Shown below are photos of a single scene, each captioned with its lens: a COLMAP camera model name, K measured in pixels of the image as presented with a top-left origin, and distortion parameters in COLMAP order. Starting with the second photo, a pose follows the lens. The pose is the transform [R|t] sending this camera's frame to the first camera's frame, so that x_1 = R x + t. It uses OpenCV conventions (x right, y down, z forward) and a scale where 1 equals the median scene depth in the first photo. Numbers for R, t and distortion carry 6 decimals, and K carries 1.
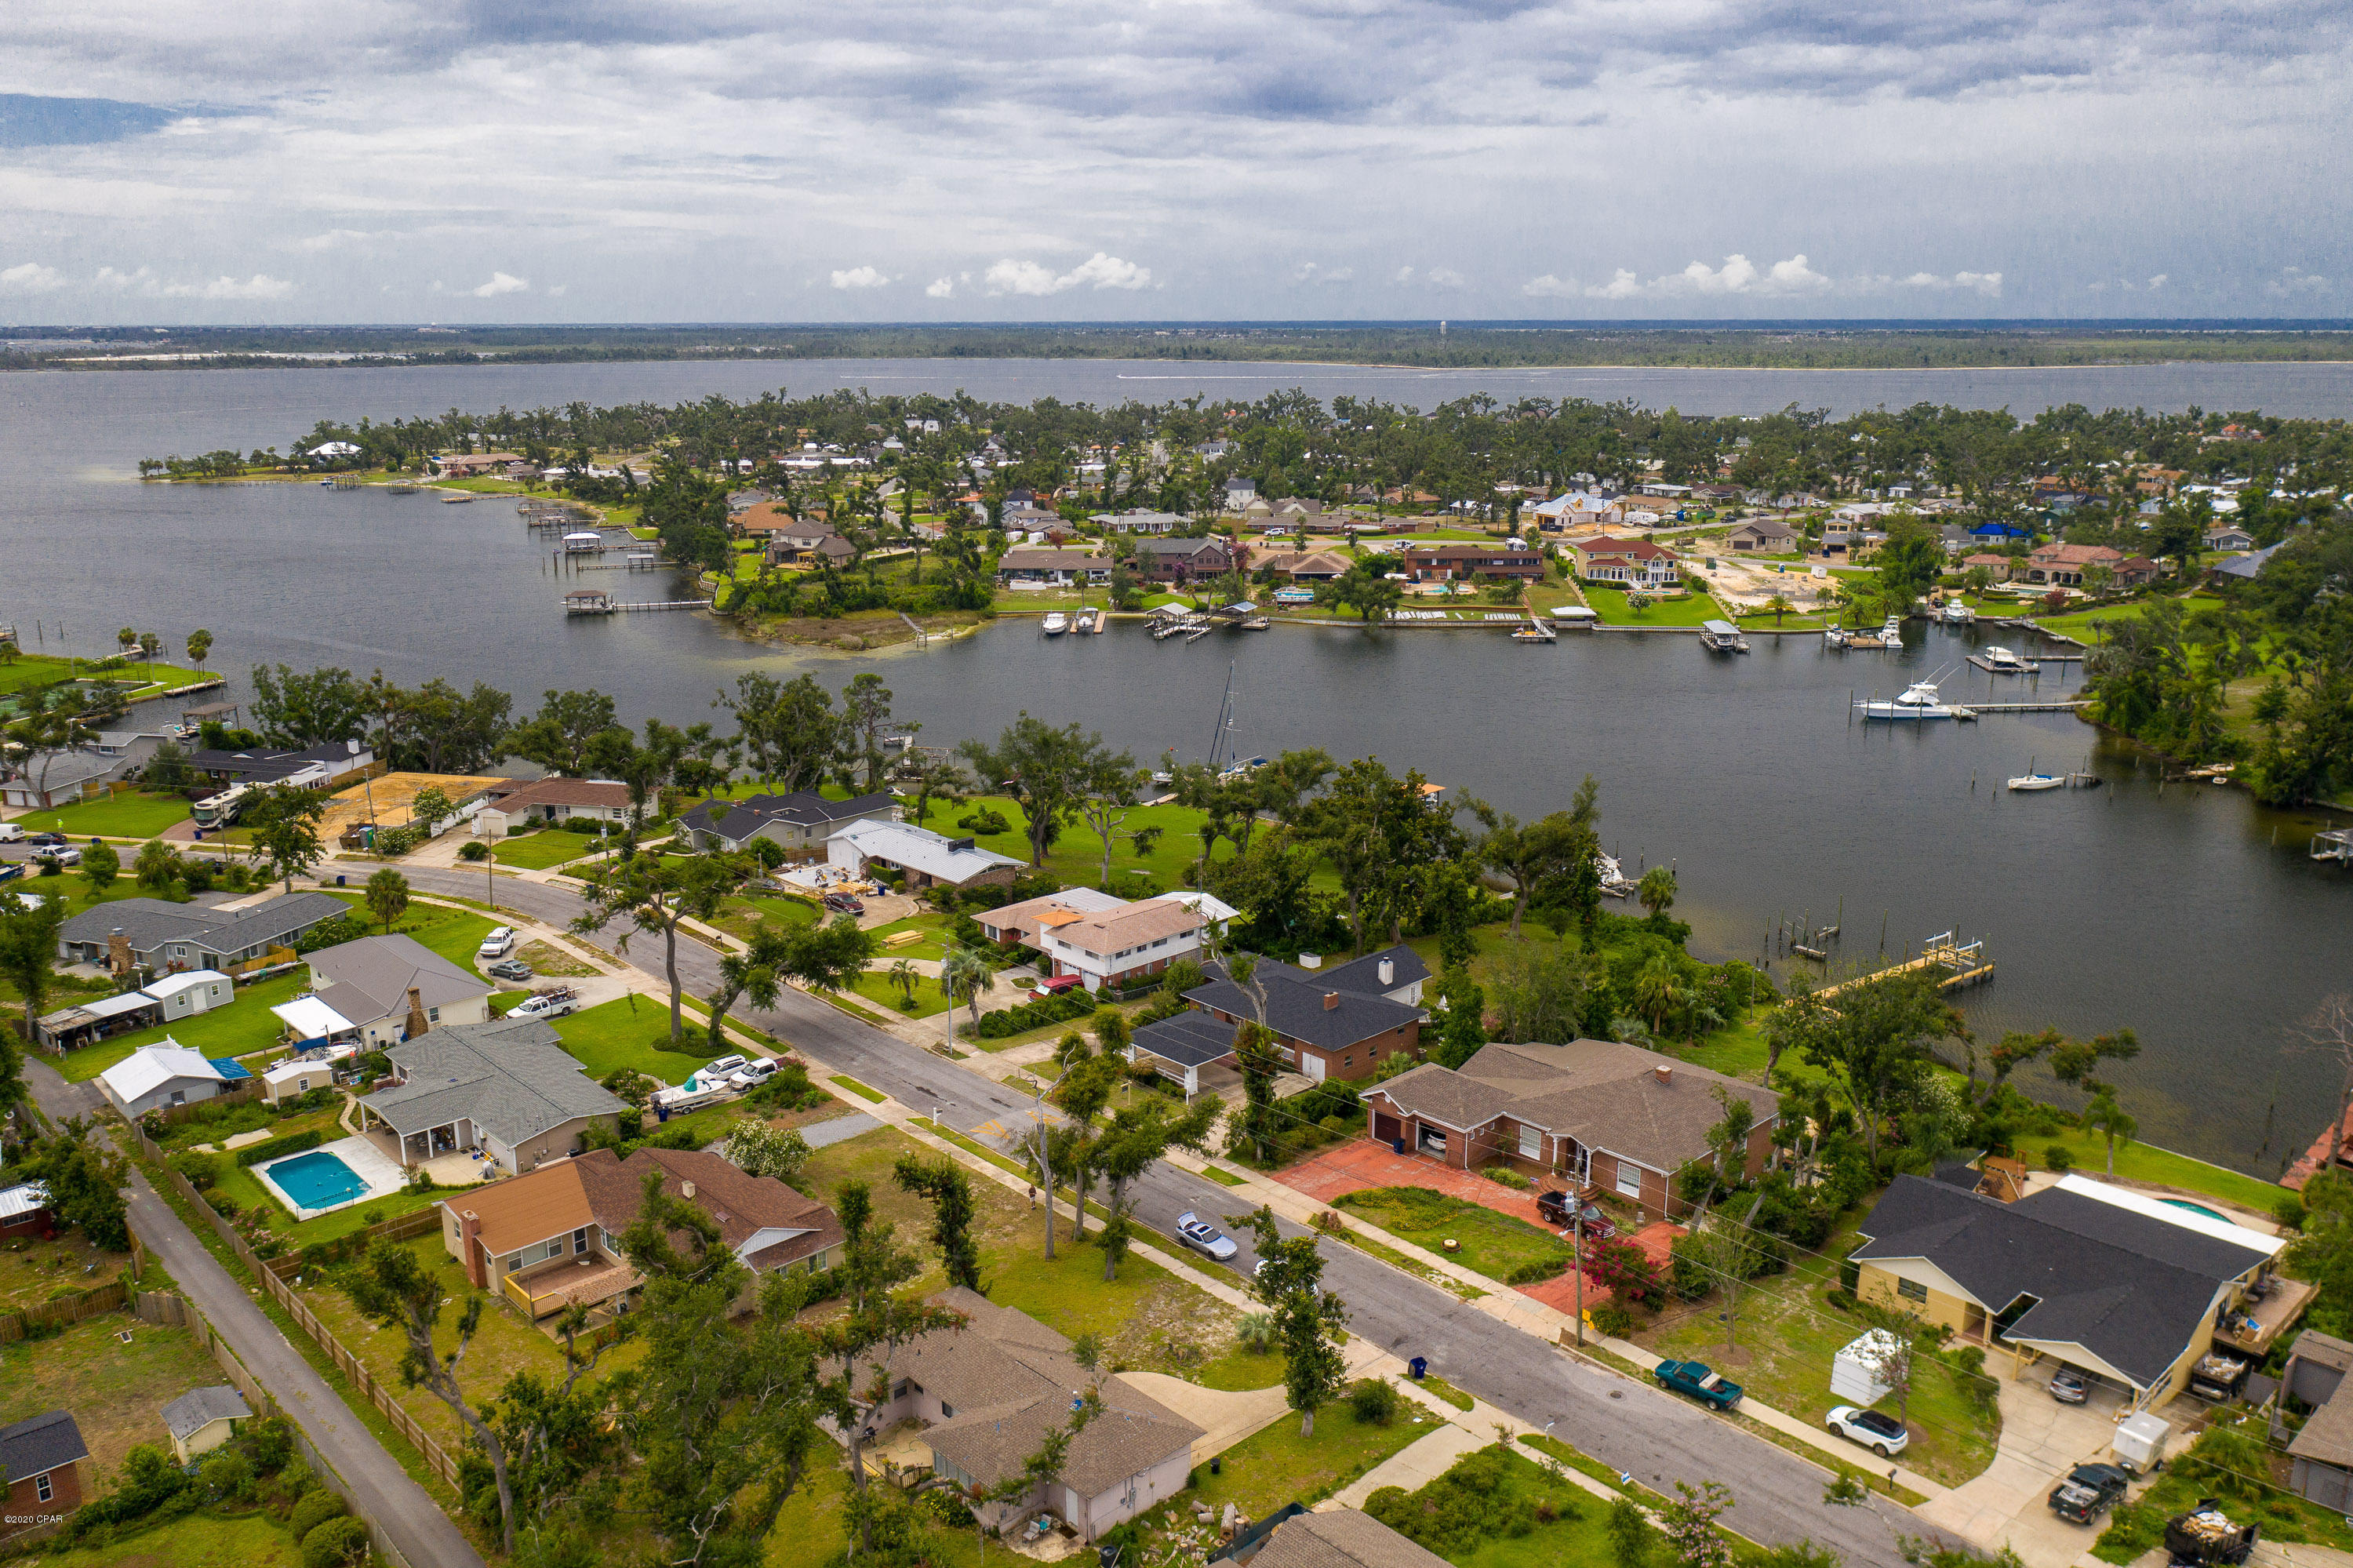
lens RADIAL K [[1845.3, 0, 1166.5], [0, 1845.3, 735.1], [0, 0, 1]] dist [-0.014327, 0.000032]
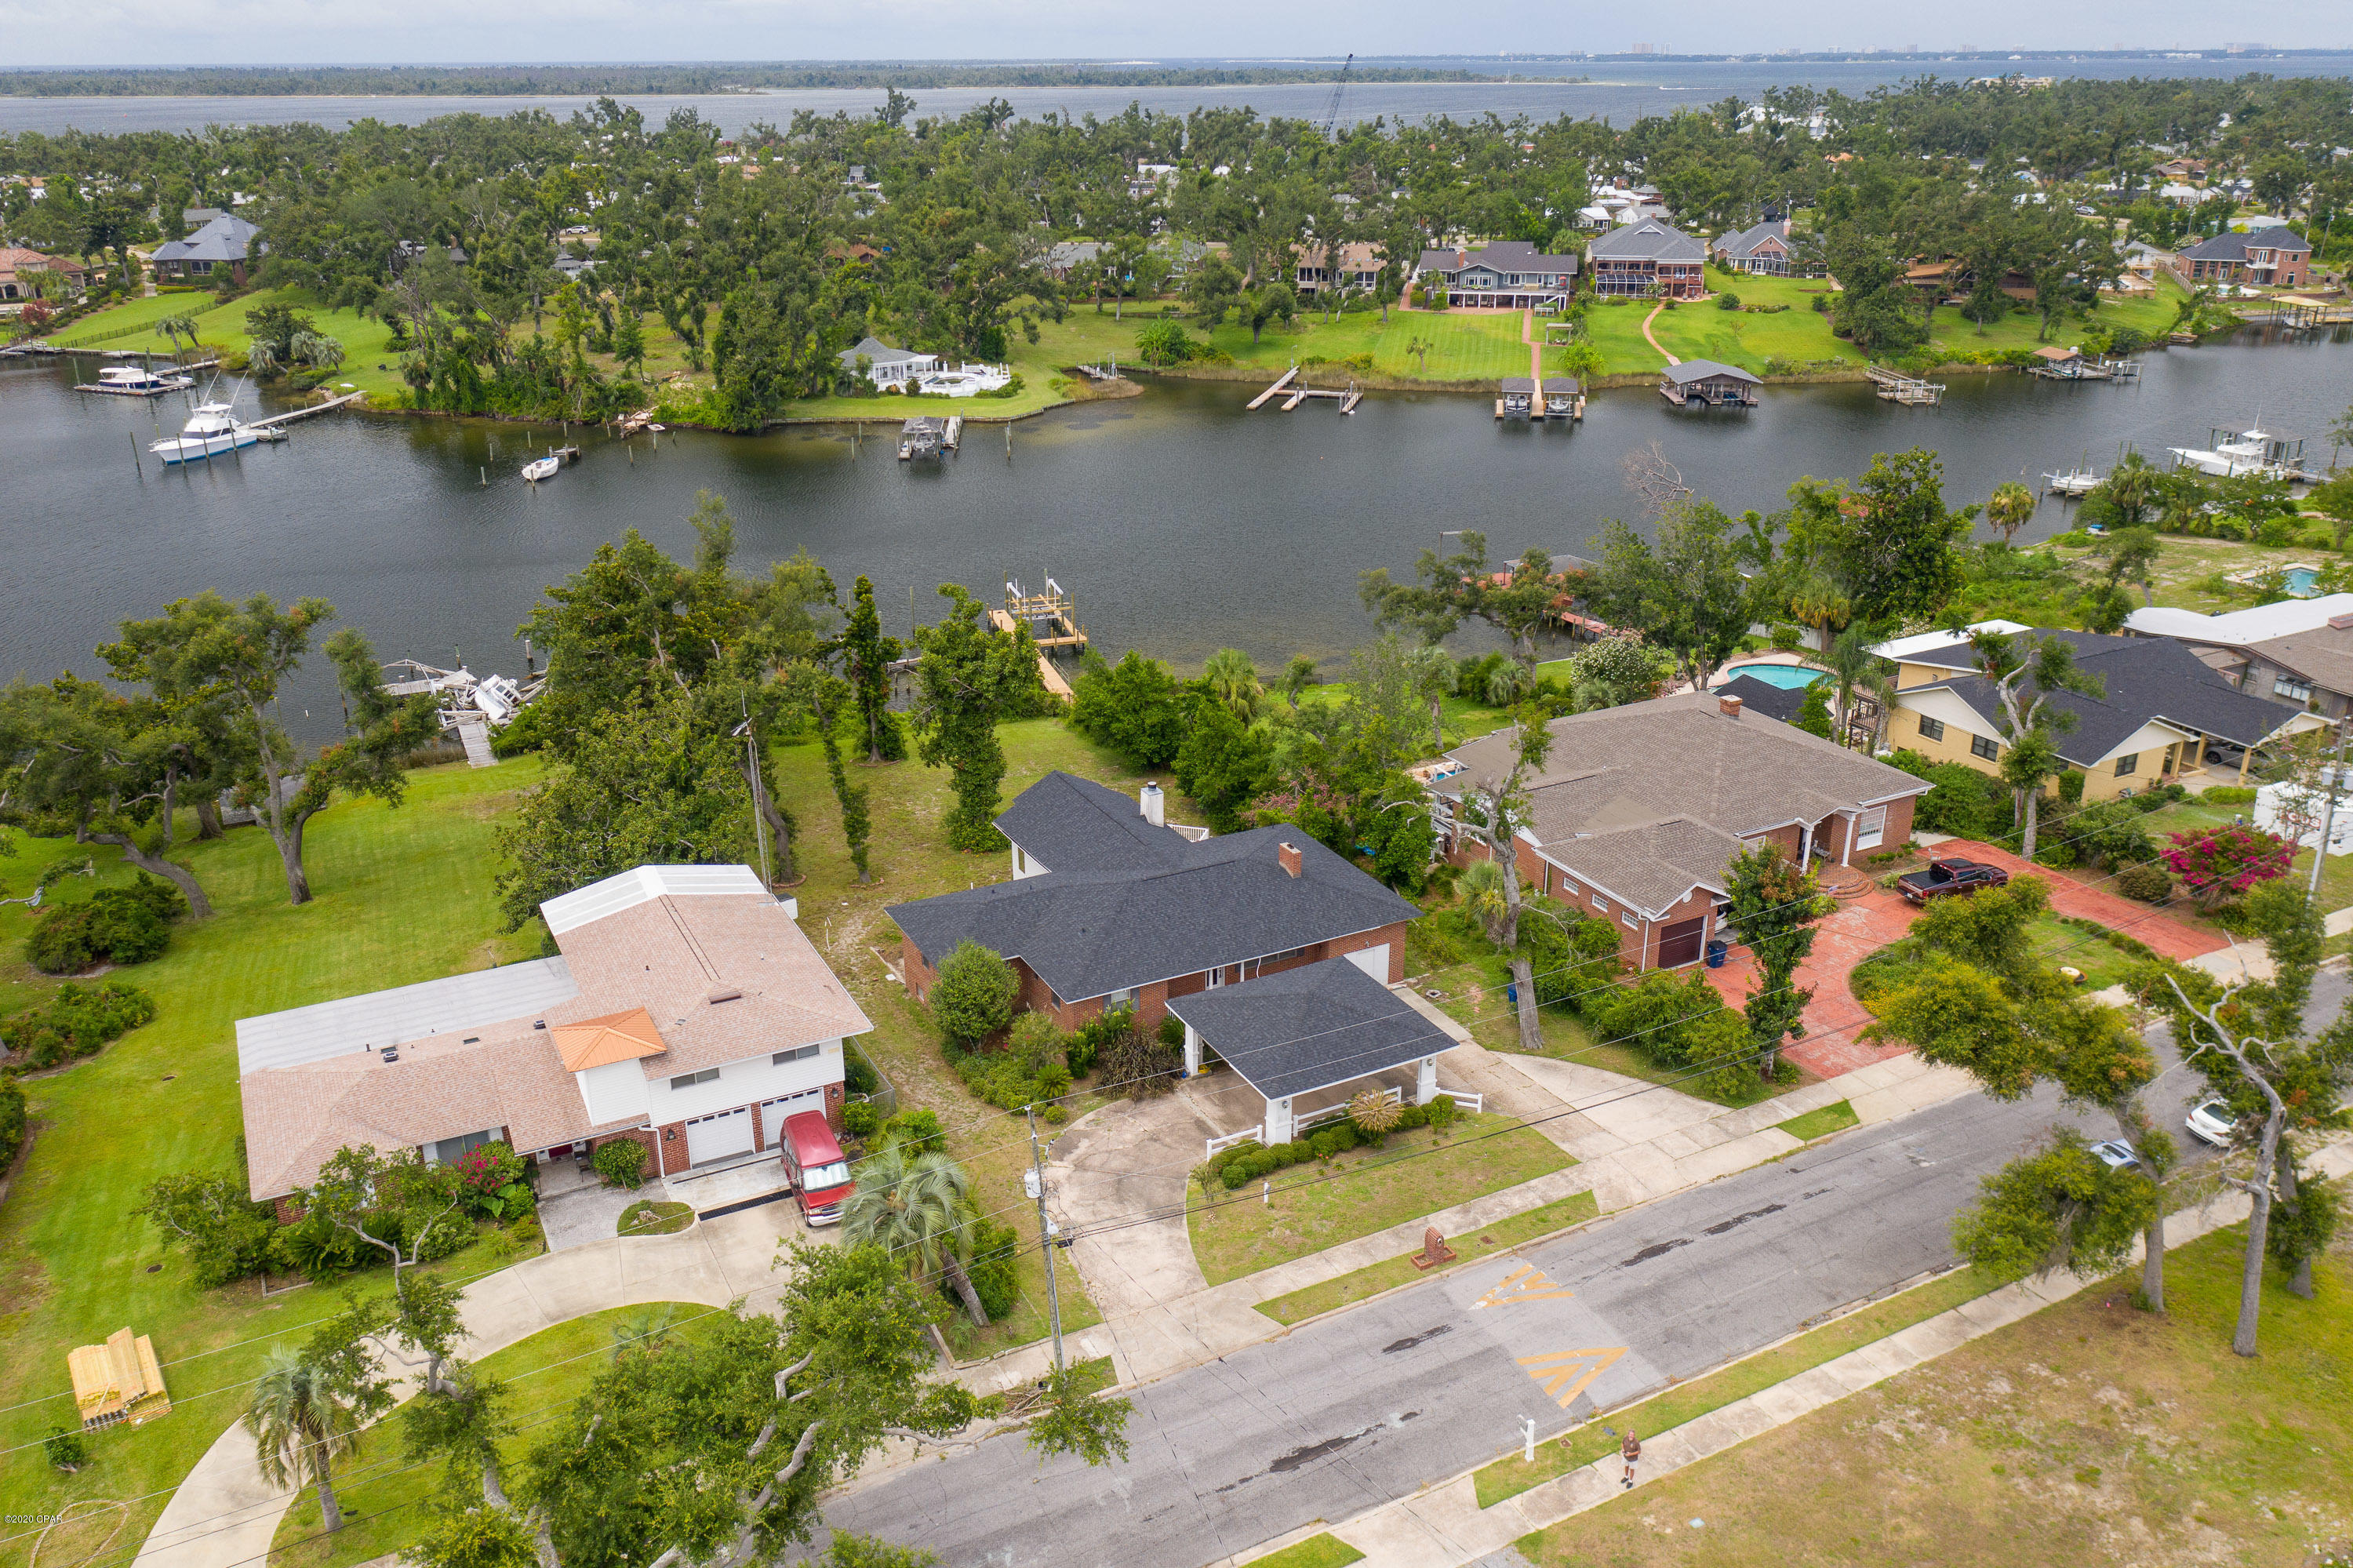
lens RADIAL K [[1845.3, 0, 1166.5], [0, 1845.3, 735.1], [0, 0, 1]] dist [-0.014327, 0.000032]
pose [[0.261873, -0.324900, 0.908770, -0.160107], [0.210265, 0.938218, 0.274838, -0.019978], [-0.941919, 0.119110, 0.314009, 0.330862]]
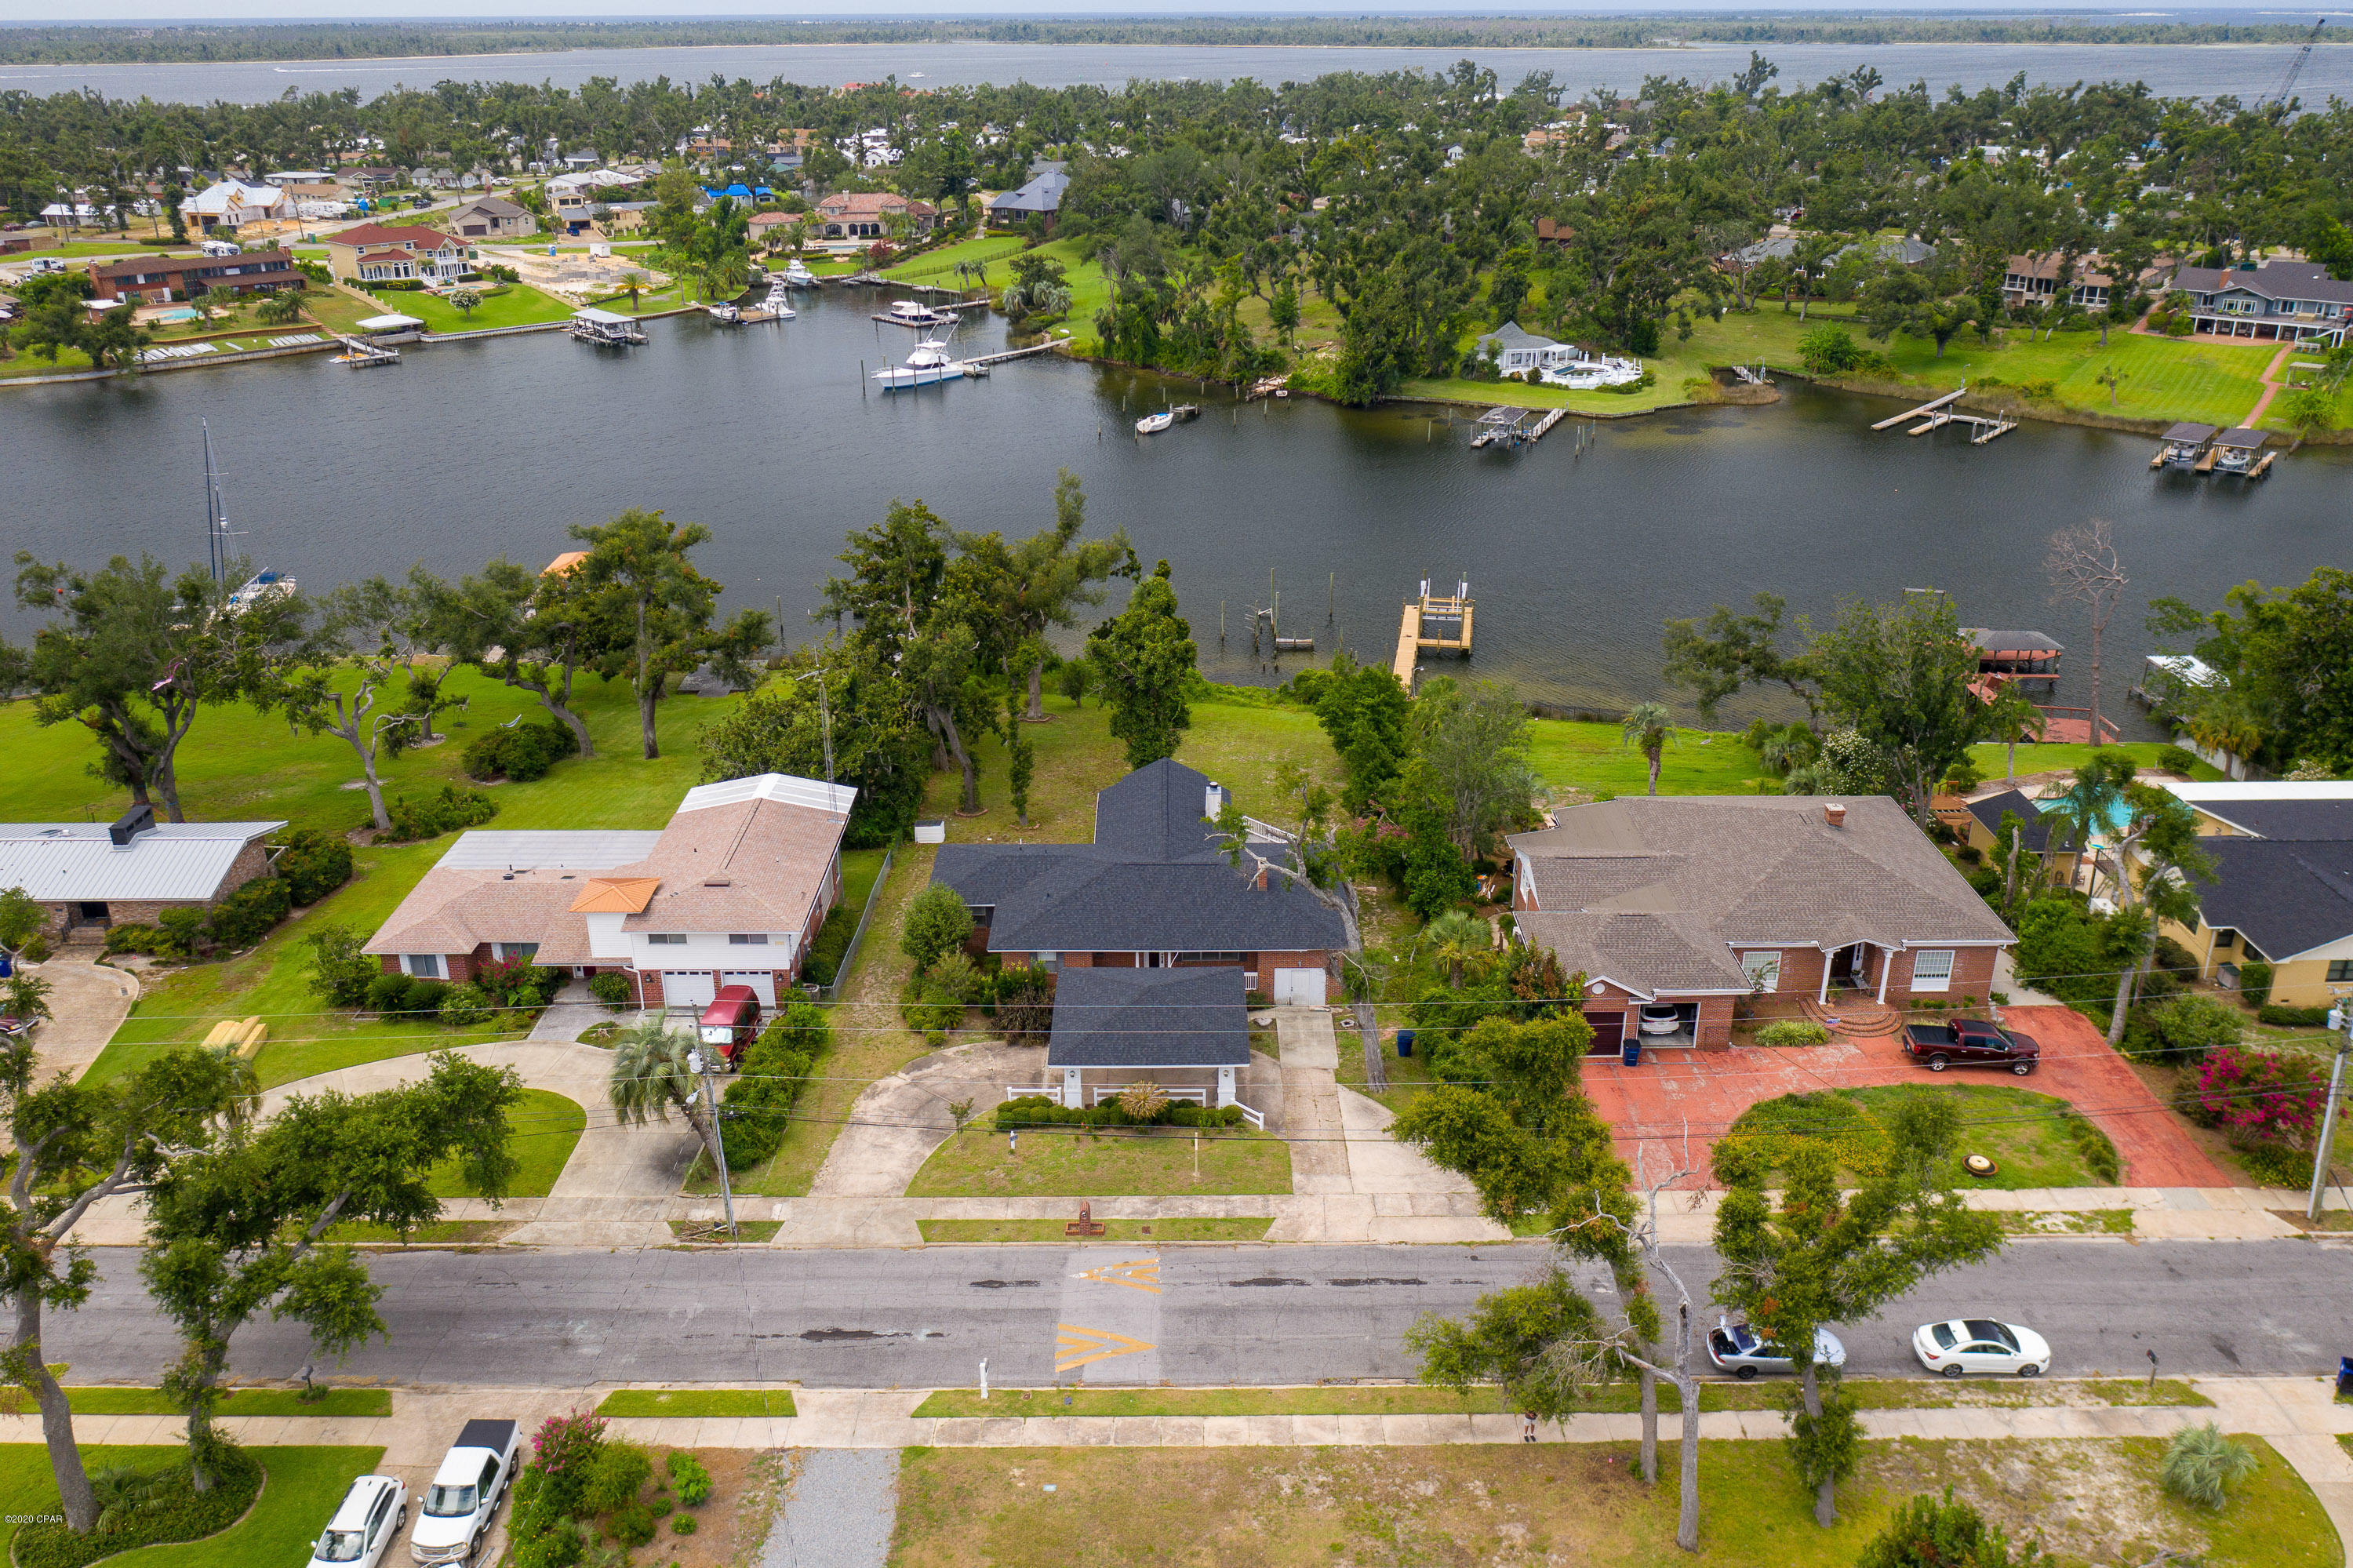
lens RADIAL K [[1845.3, 0, 1166.5], [0, 1845.3, 735.1], [0, 0, 1]] dist [-0.014327, 0.000032]
pose [[0.680815, -0.263503, 0.683416, -0.128888], [0.159412, 0.963987, 0.212876, -0.012707], [-0.714898, -0.035984, 0.698303, 0.233081]]
